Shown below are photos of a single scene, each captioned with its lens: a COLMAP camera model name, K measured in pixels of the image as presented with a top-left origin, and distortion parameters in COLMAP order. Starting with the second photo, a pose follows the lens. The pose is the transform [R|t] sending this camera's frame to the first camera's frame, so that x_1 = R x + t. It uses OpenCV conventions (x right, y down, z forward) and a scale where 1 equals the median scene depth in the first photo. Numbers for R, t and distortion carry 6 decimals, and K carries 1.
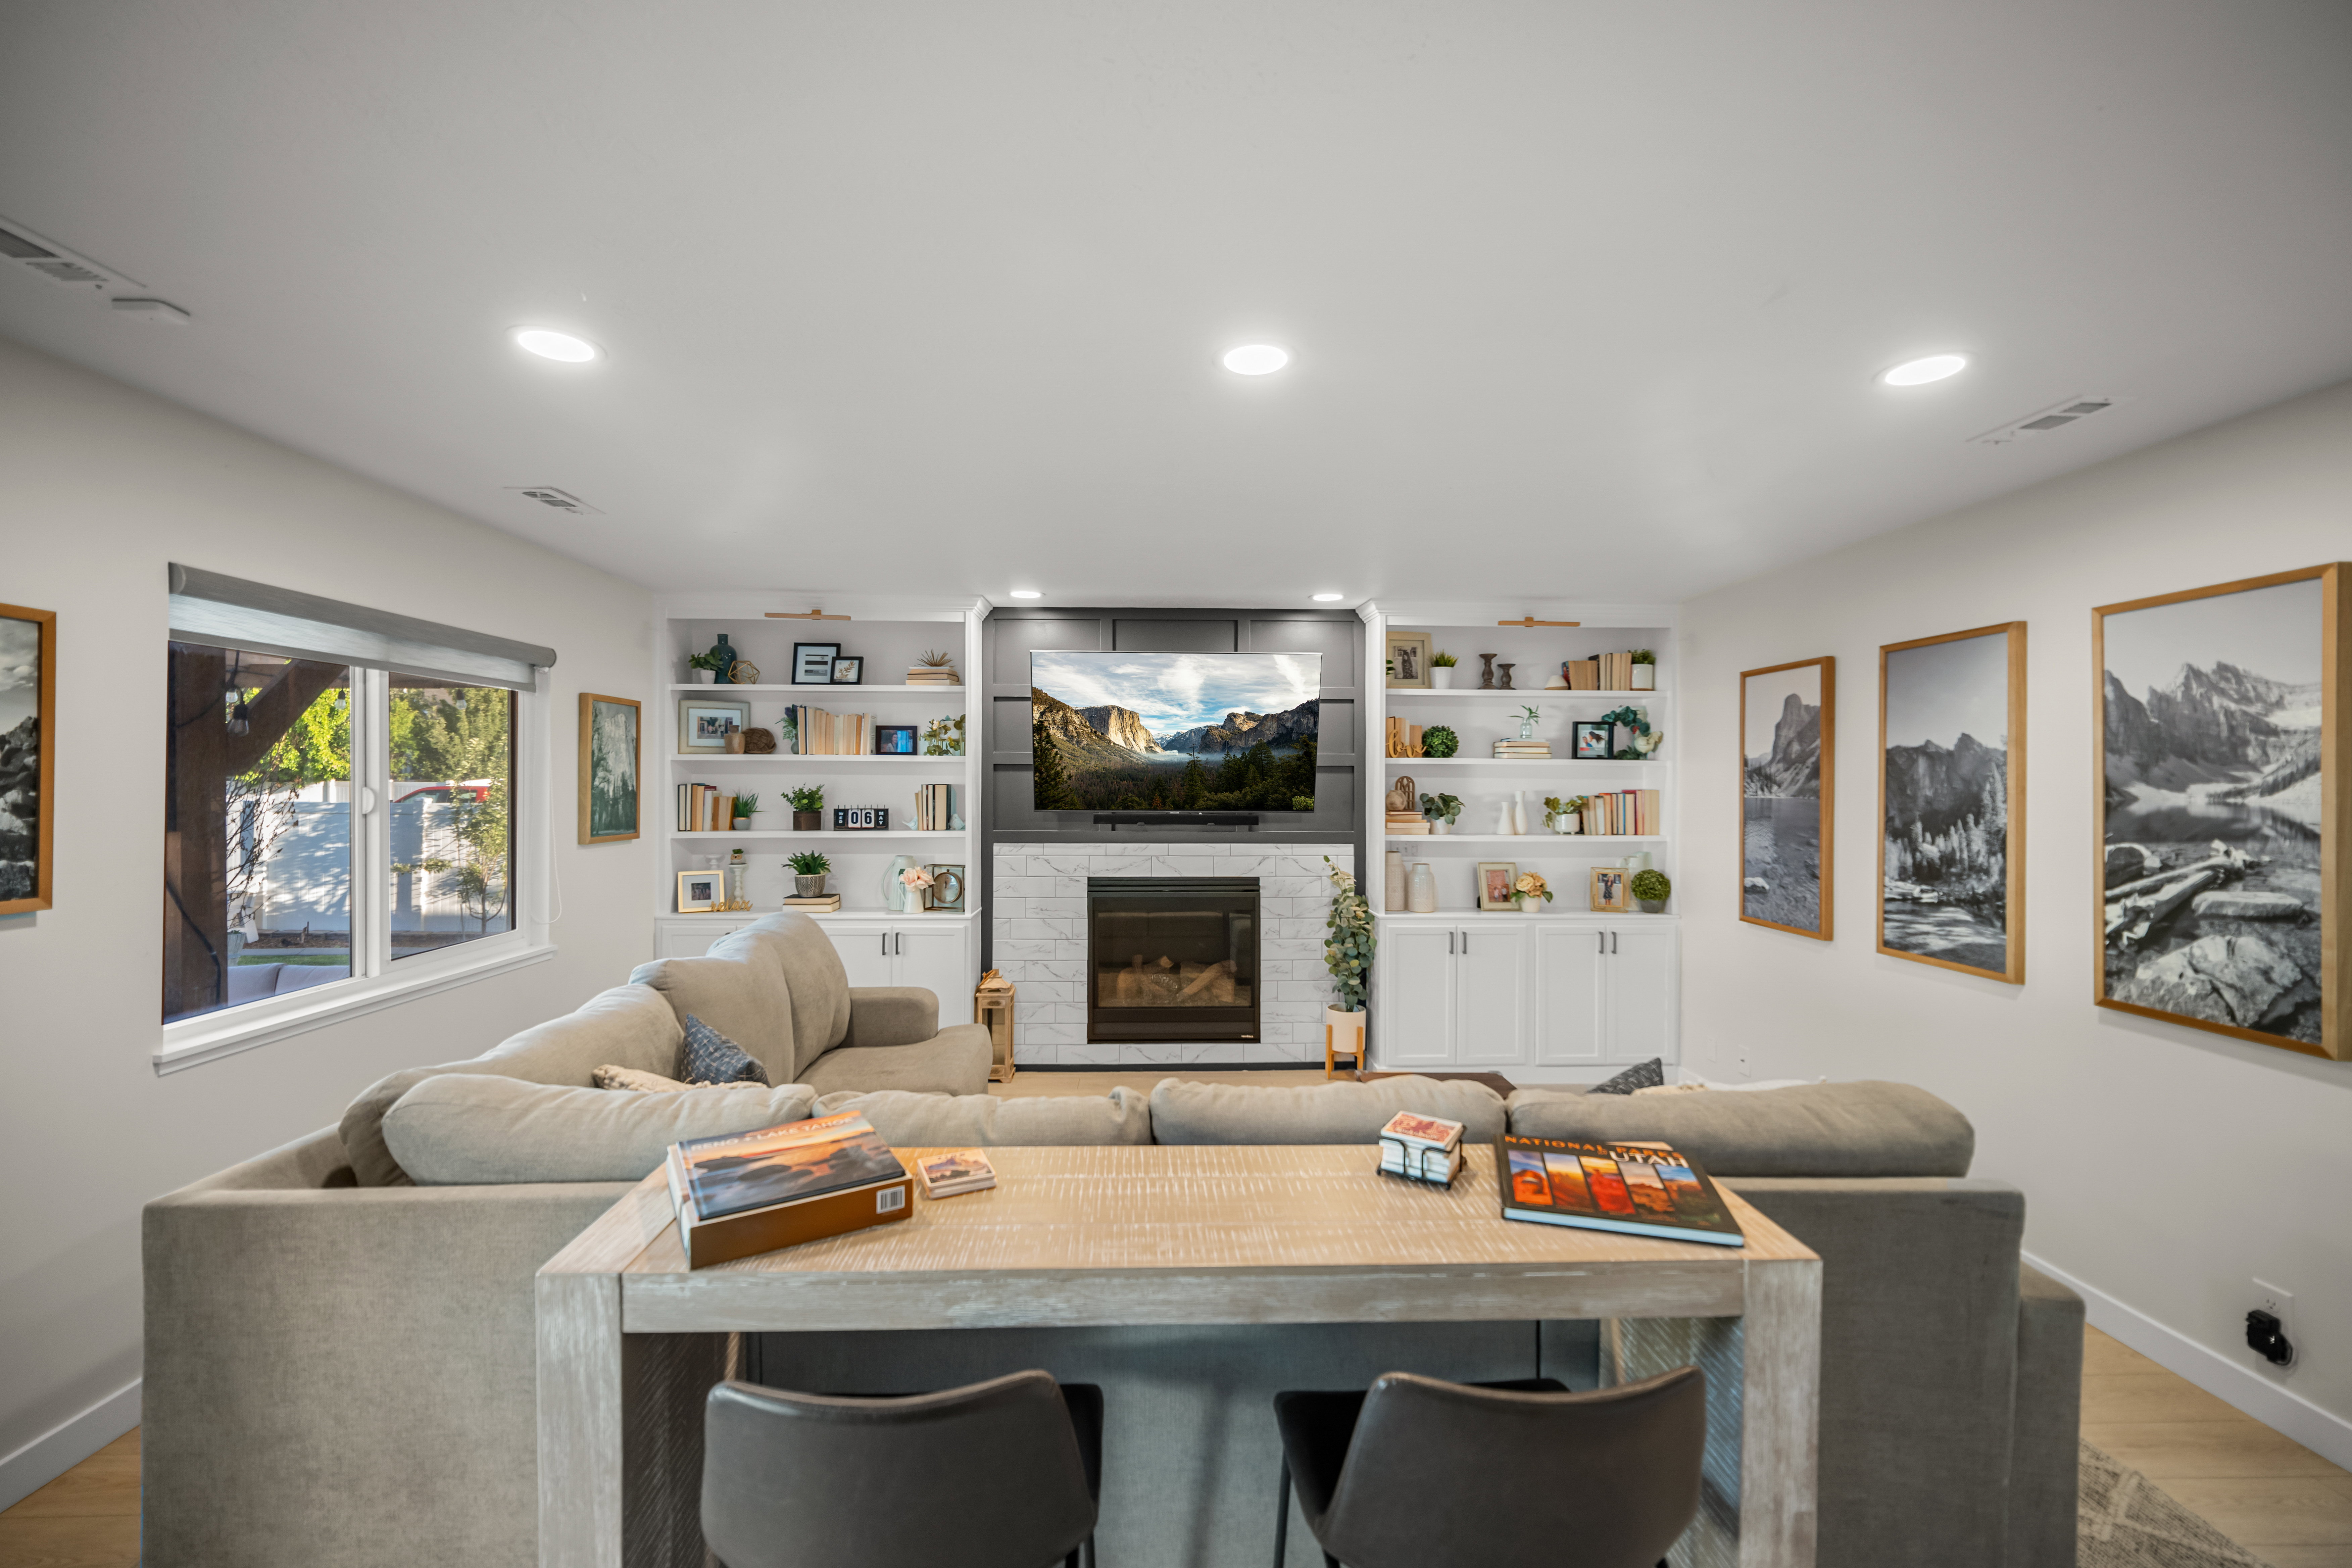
lens RADIAL K [[977.5, 0, 1166.6], [0, 977.5, 783.7], [0, 0, 1]] dist [-0.000638, -0.000556]
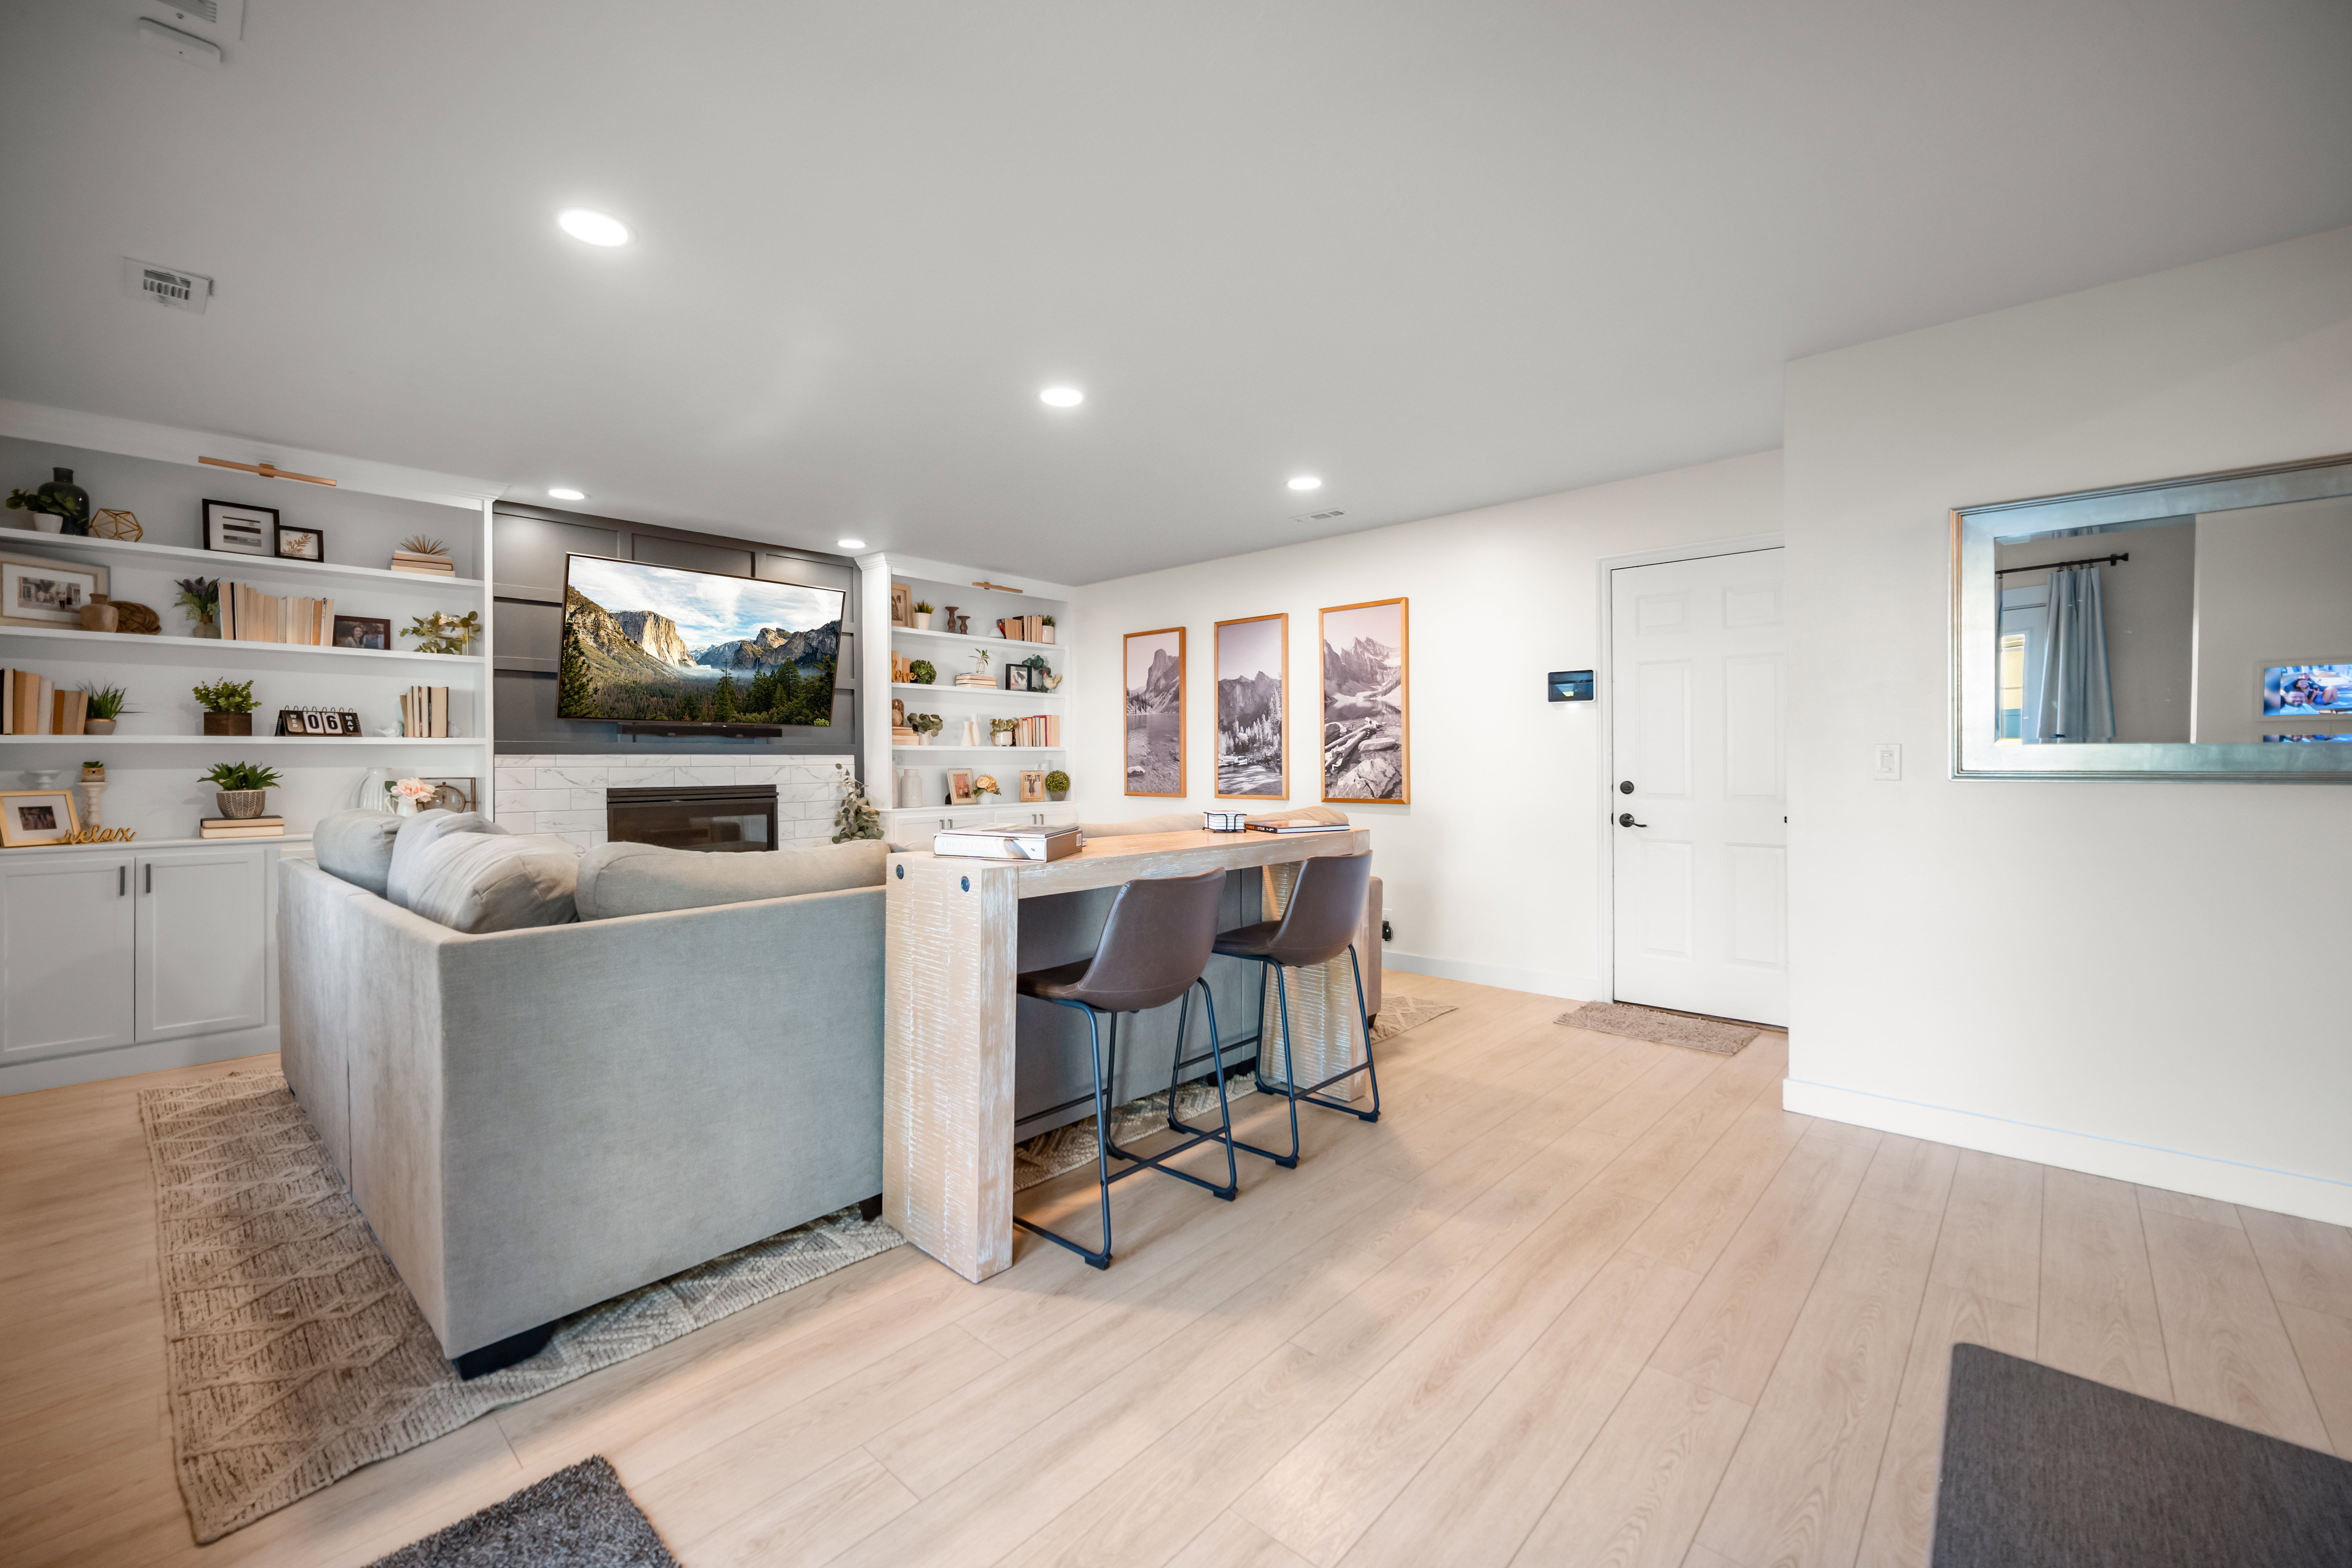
lens RADIAL K [[977.5, 0, 1197.4], [0, 977.5, 769.6], [0, 0, 1]] dist [-0.000638, -0.000556]
pose [[0.684472, -0.014916, 0.728887, -0.463413], [0.010190, 0.999889, 0.010892, 0.084507], [-0.728968, -0.000028, 0.684548, -0.140000]]
